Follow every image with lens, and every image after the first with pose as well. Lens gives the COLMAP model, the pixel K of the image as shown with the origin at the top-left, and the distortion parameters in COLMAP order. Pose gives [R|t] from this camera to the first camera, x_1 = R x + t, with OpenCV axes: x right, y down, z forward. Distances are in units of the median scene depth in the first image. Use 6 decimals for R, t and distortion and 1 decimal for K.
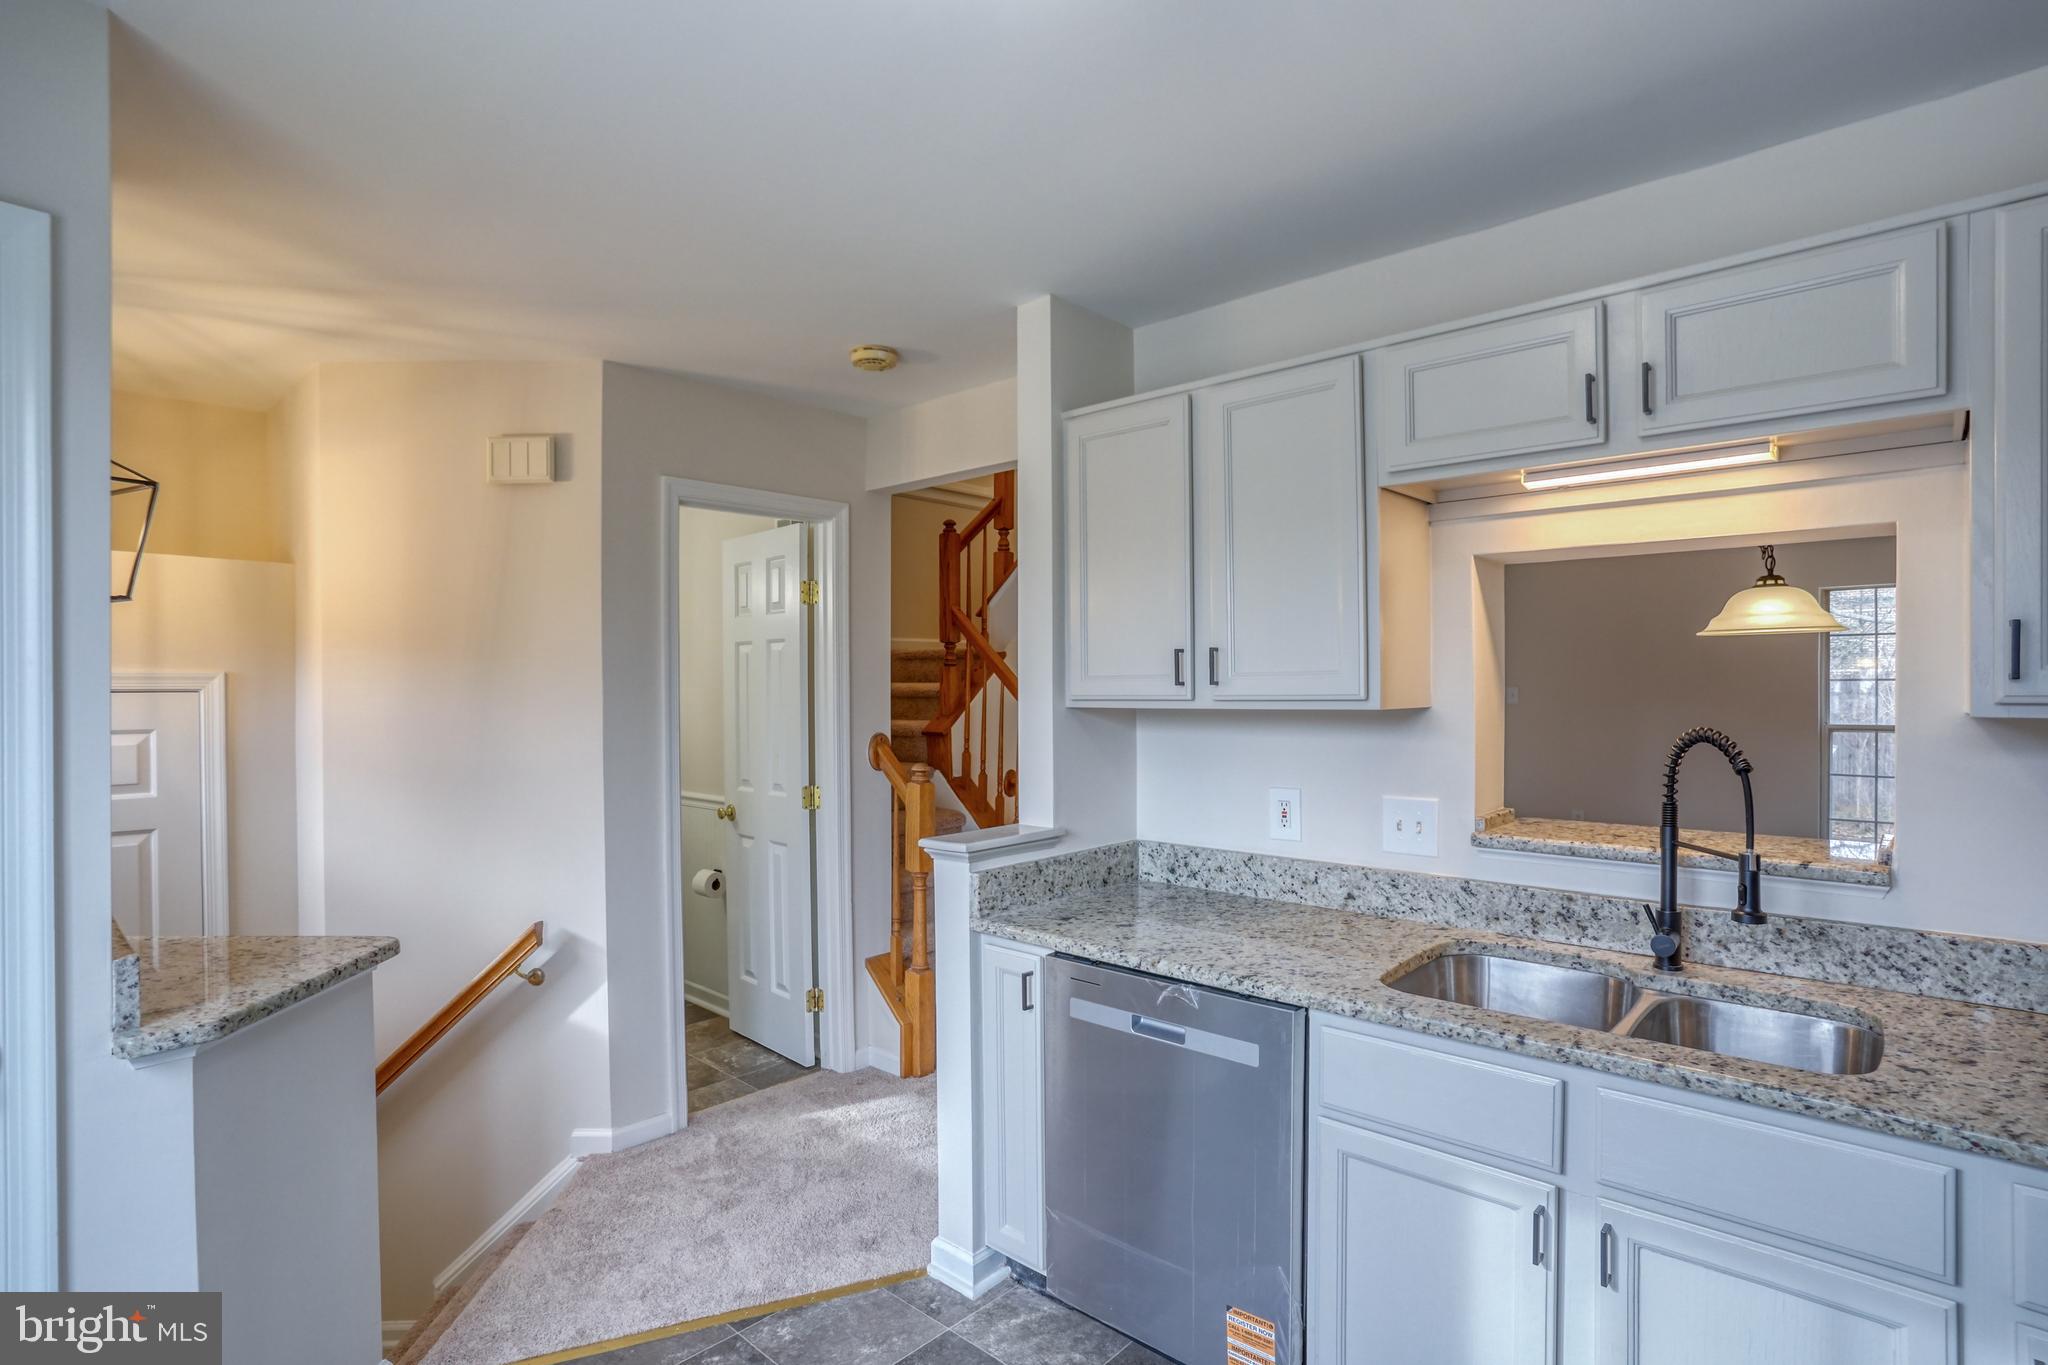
lens RADIAL K [[1049.6, 0, 1024.0], [0, 1049.6, 682.5], [0, 0, 1]] dist [-0.036170, 0.028545]
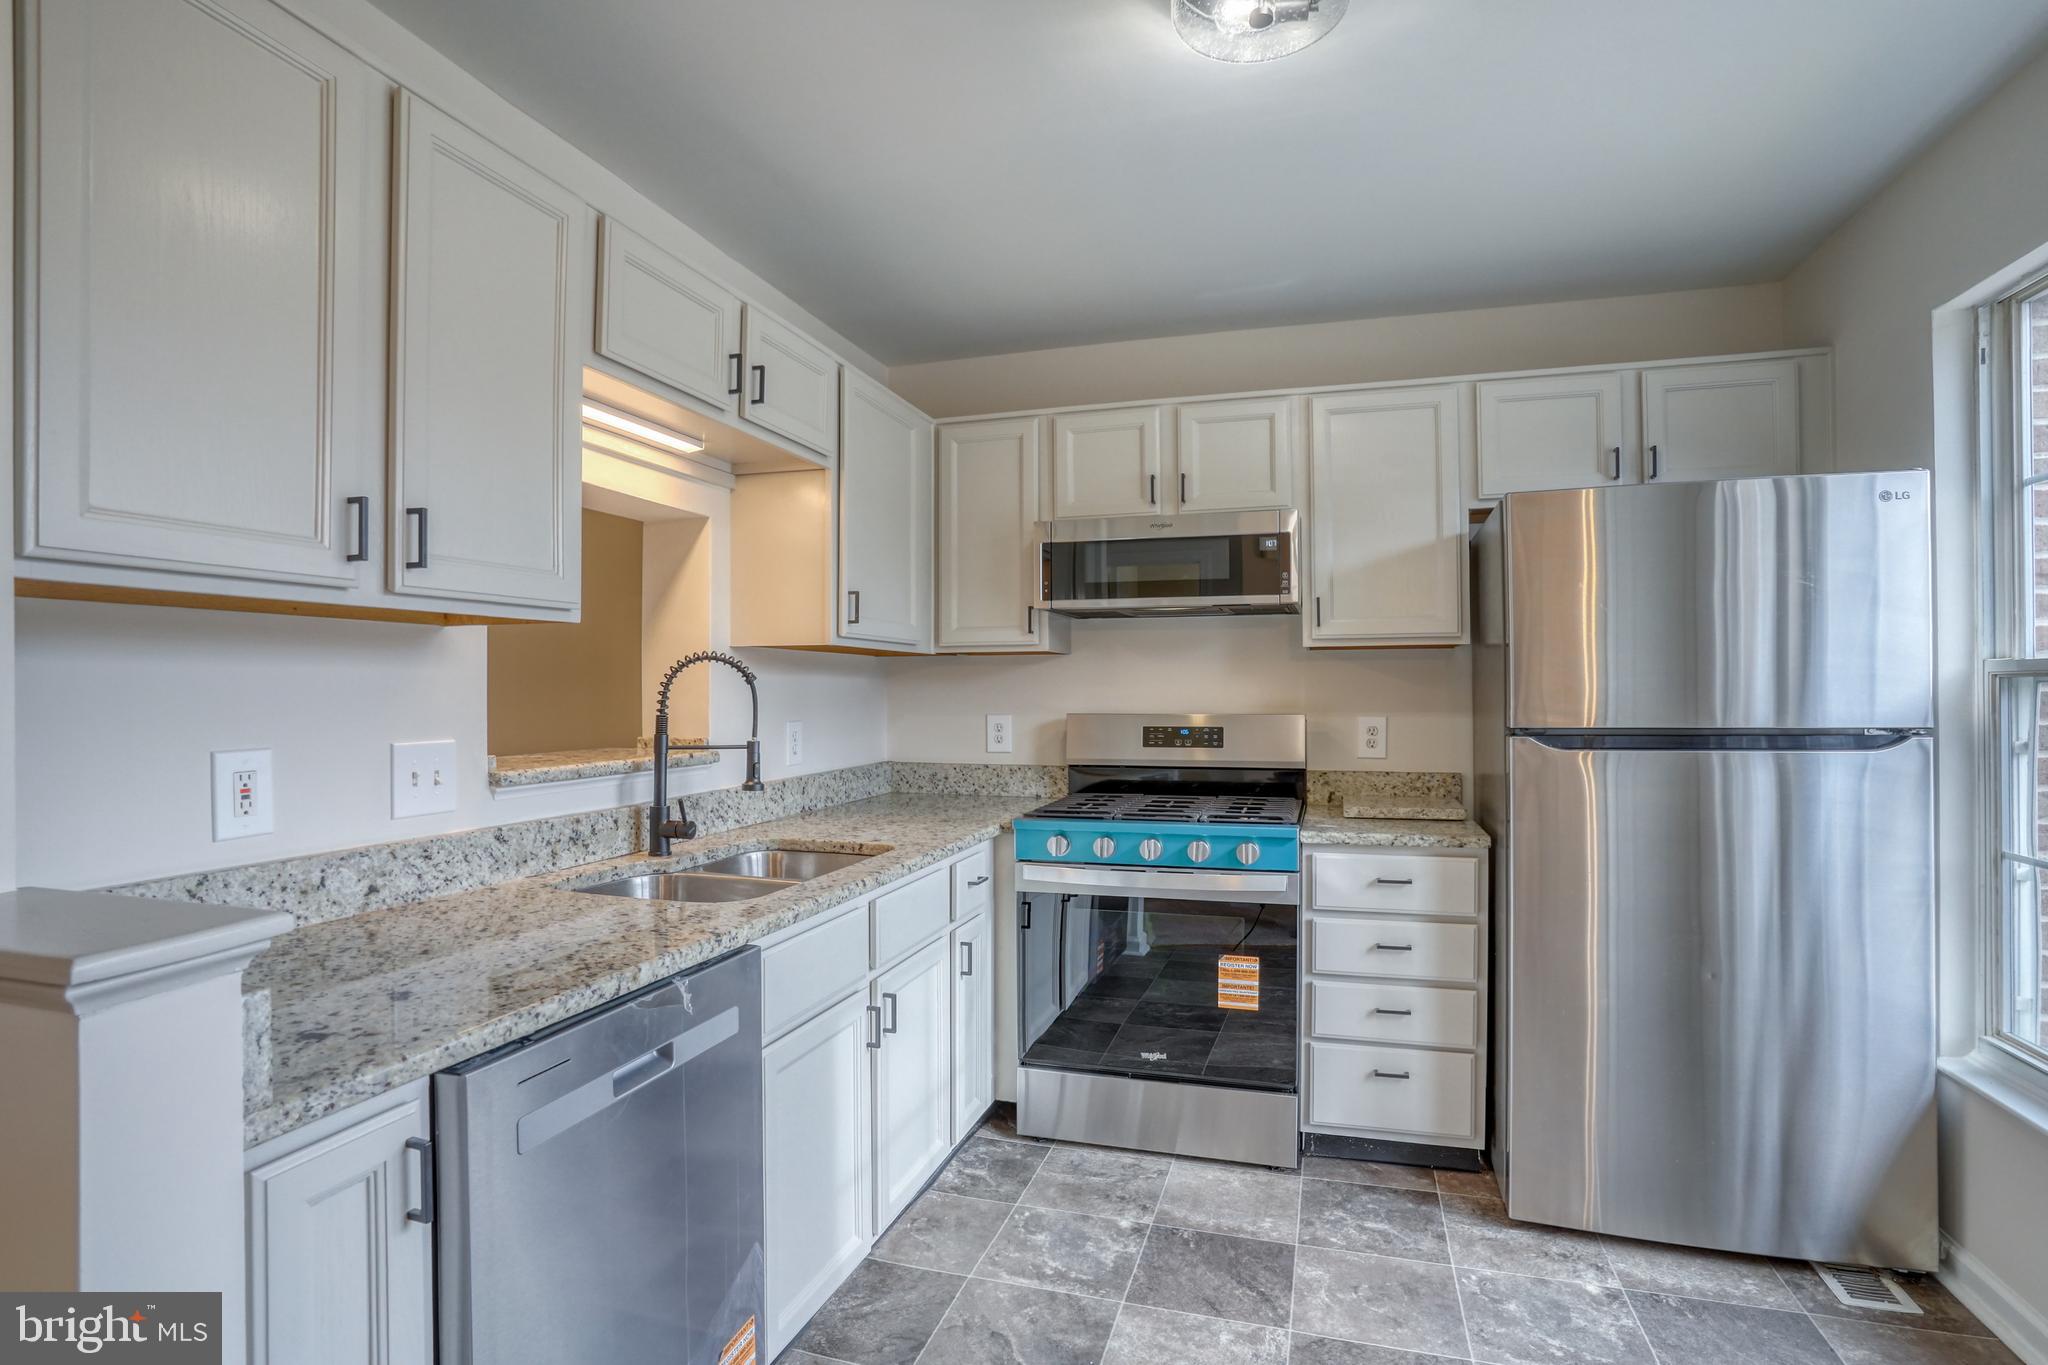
lens RADIAL K [[1049.6, 0, 1024.0], [0, 1049.6, 682.5], [0, 0, 1]] dist [-0.036170, 0.028545]
pose [[-0.431254, 0.011901, 0.902152, -0.559747], [-0.001812, 0.999900, -0.014057, 0.081811], [-0.902229, -0.007697, -0.431189, 0.998923]]
